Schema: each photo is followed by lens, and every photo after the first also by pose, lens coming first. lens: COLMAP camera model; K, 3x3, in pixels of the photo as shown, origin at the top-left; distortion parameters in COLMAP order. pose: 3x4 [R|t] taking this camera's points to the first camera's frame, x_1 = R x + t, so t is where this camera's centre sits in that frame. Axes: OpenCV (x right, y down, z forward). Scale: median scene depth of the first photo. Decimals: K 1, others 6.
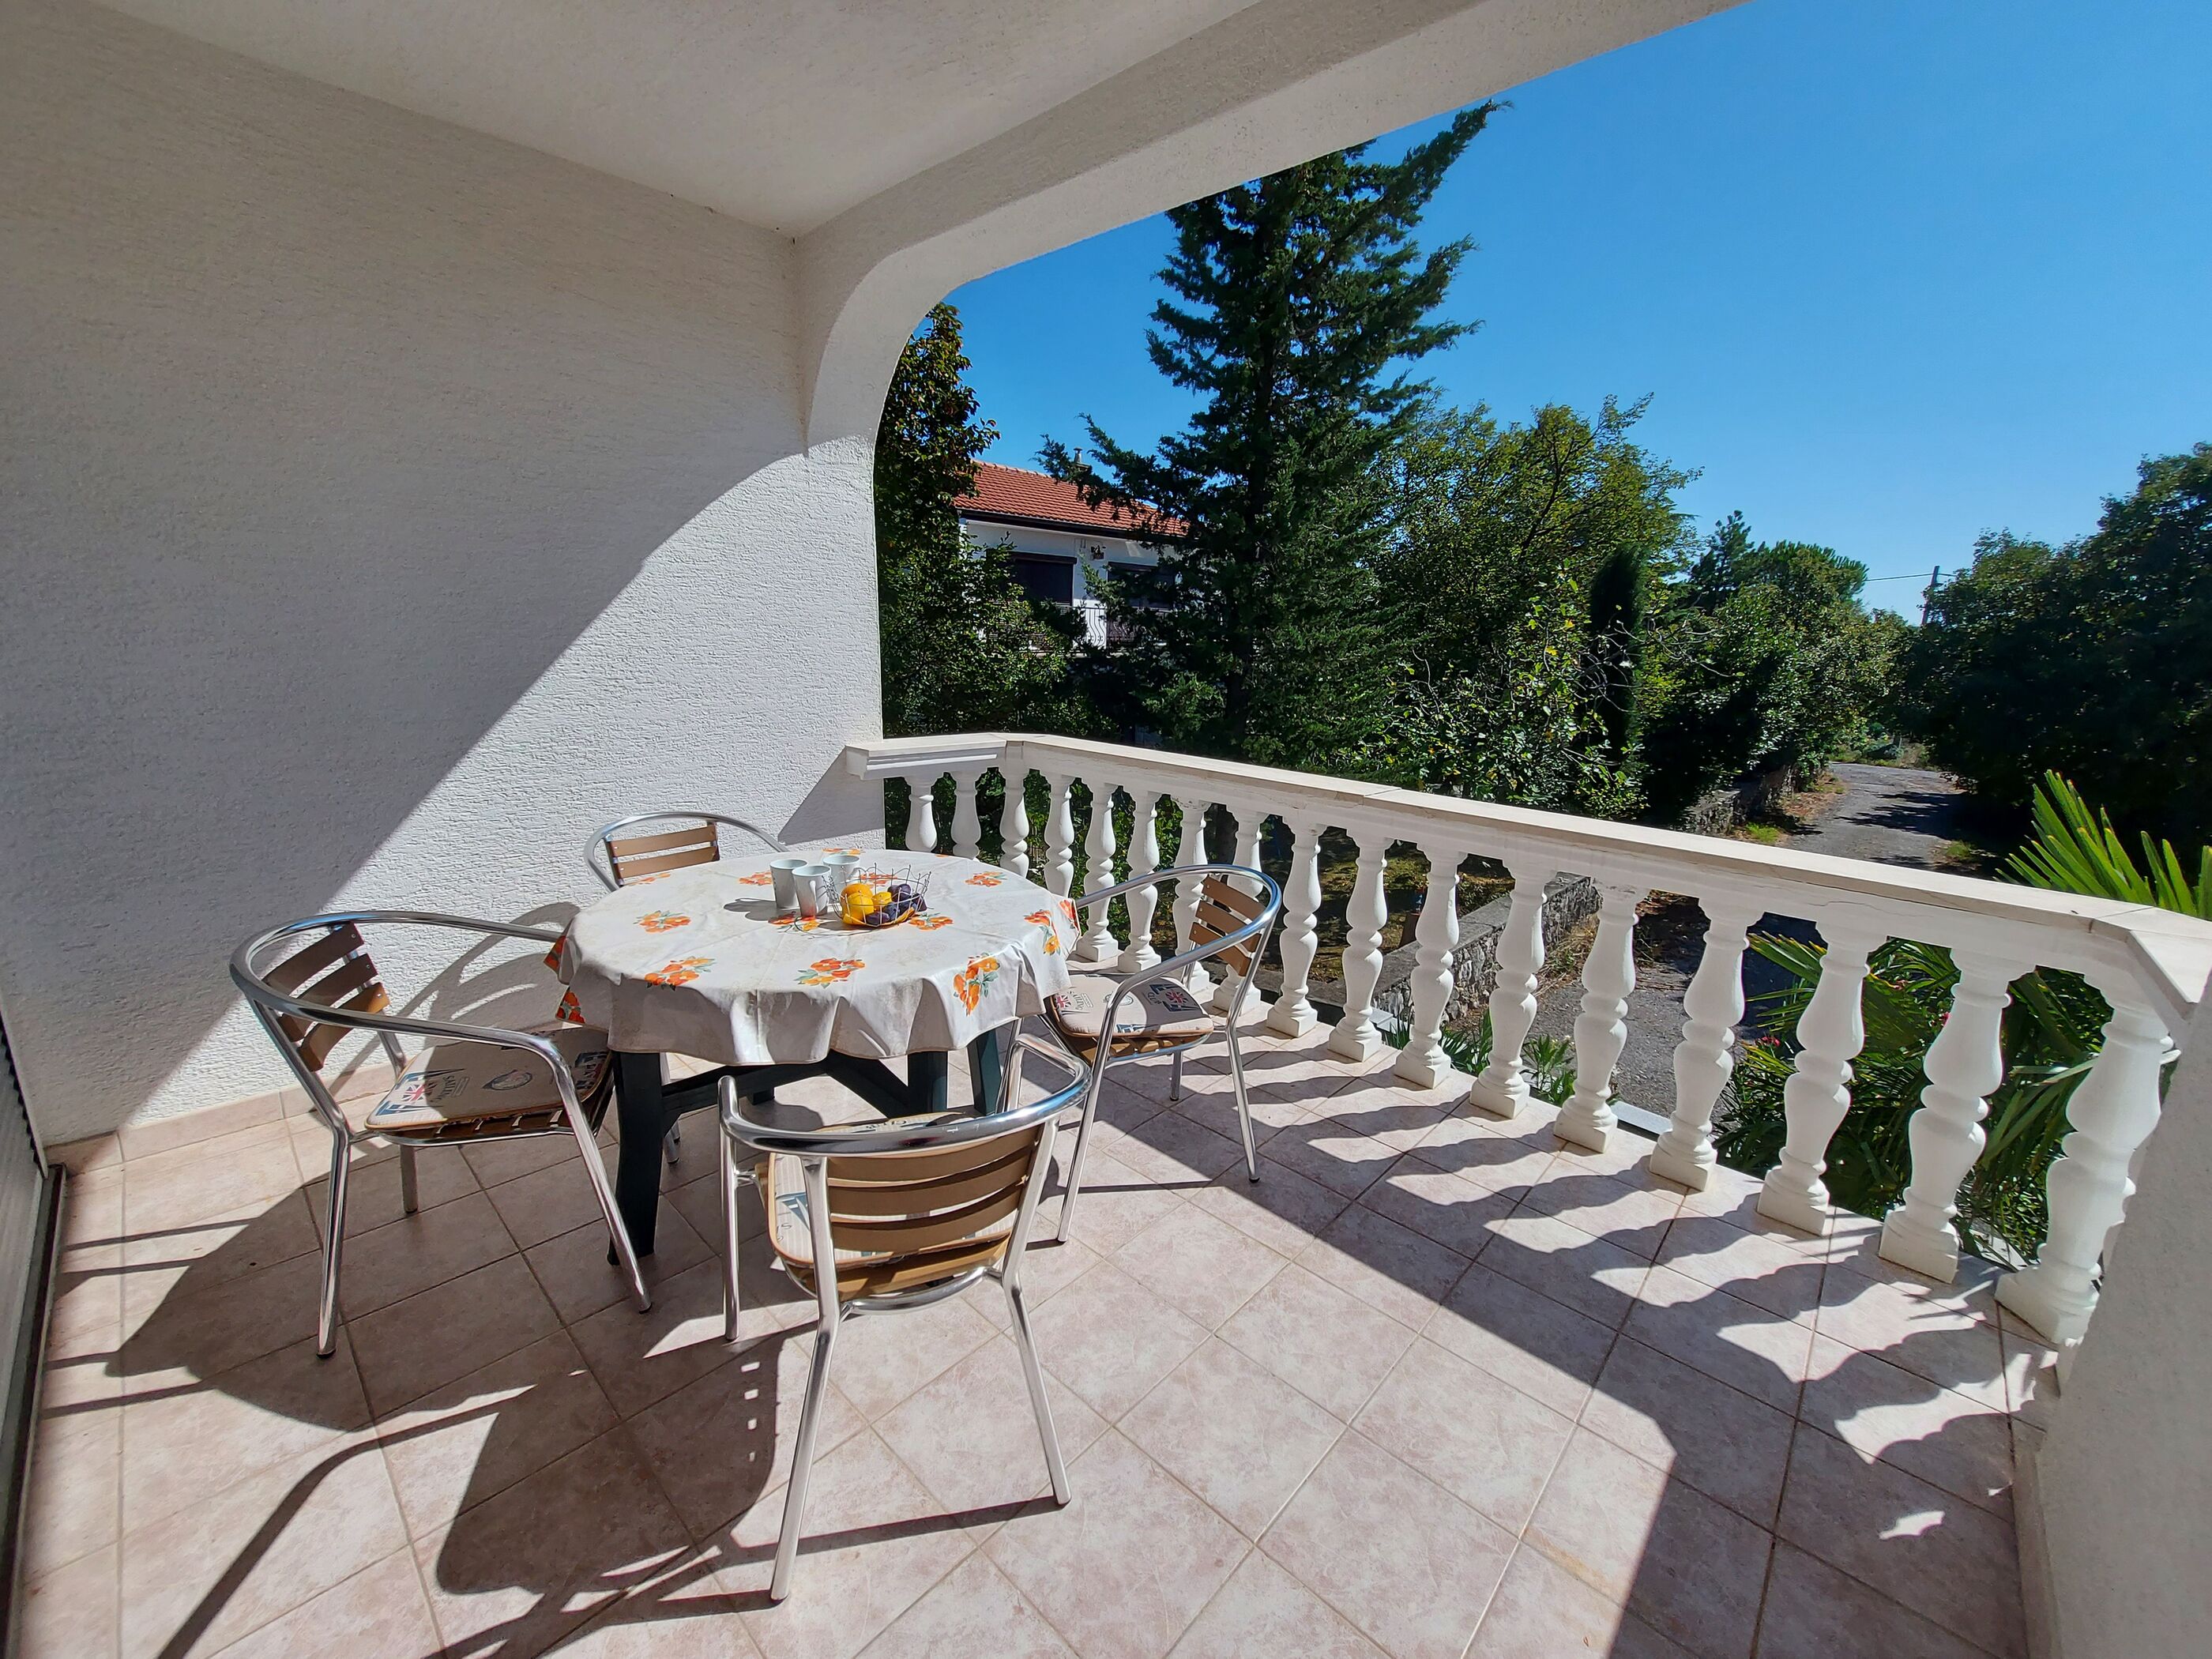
lens RADIAL K [[877.5, 0, 1116.9], [0, 877.5, 813.8], [0, 0, 1]] dist [-0.015782, -0.000250]
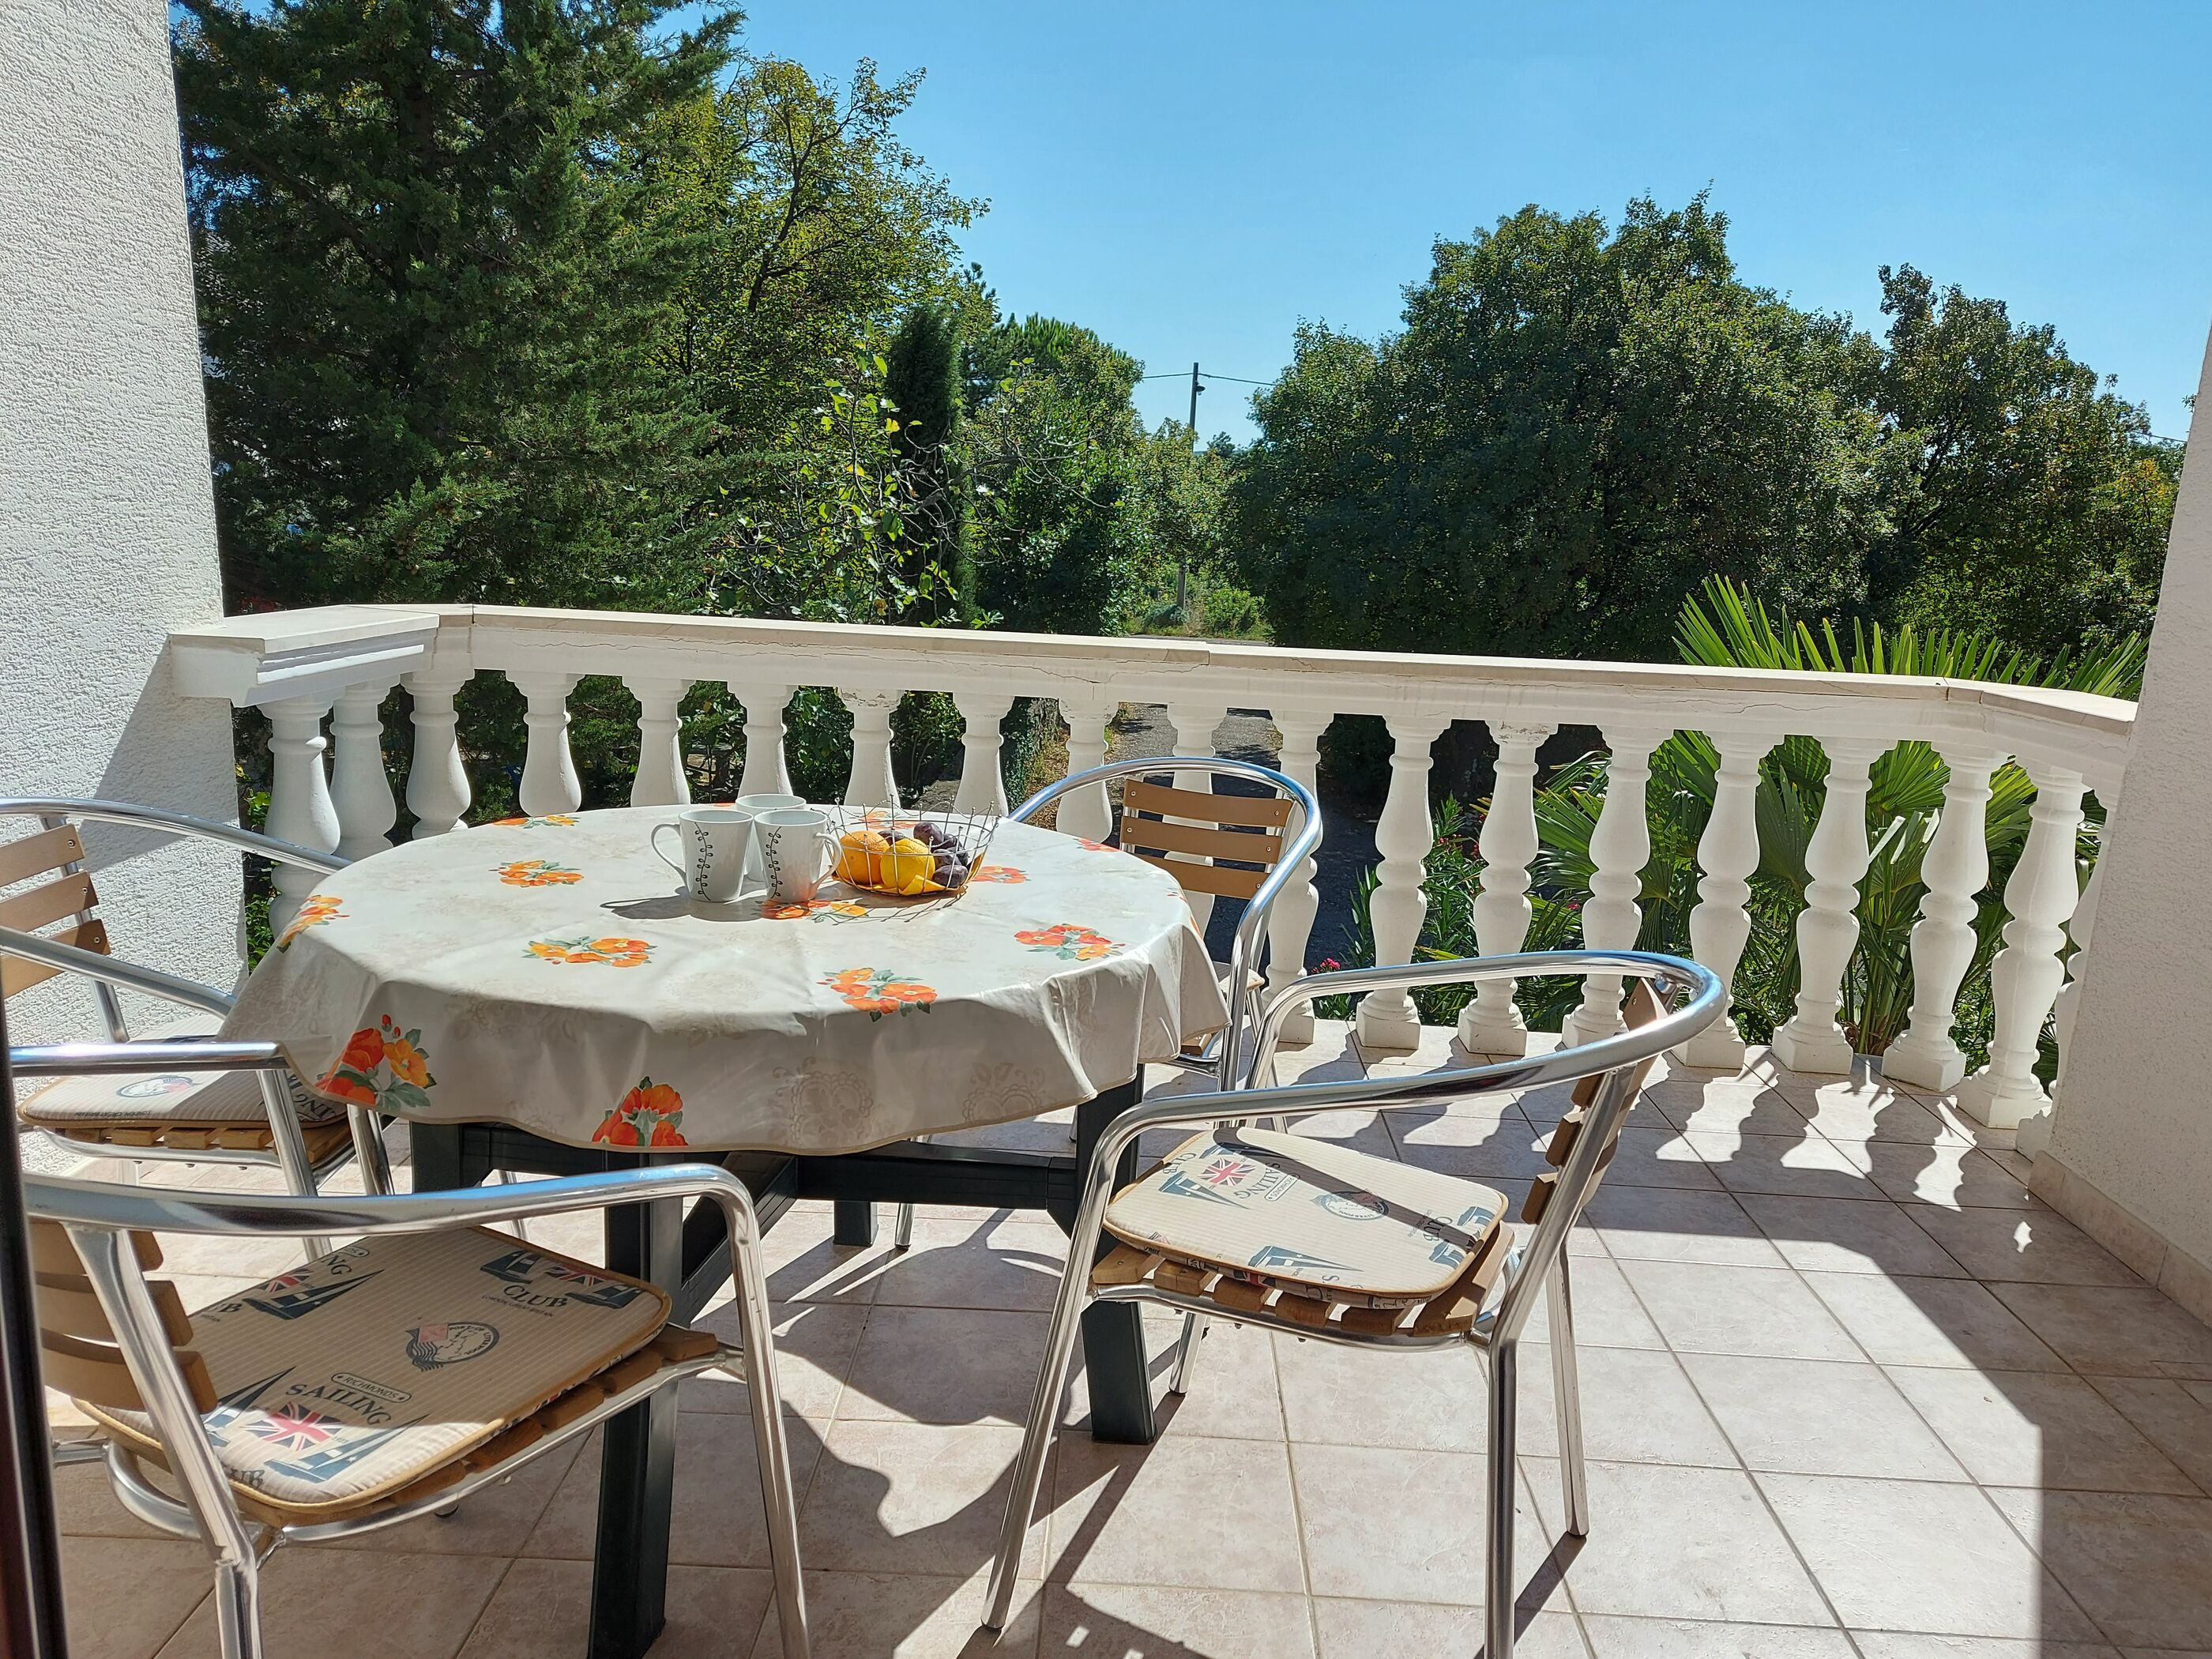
lens RADIAL K [[1586.7, 0, 1116.7], [0, 1586.7, 821.5], [0, 0, 1]] dist [0.026689, -0.002008]
pose [[0.751662, -0.134447, 0.645700, -0.527601], [0.116591, 0.990671, 0.070553, 0.014578], [-0.649162, 0.022251, 0.760325, 0.084404]]
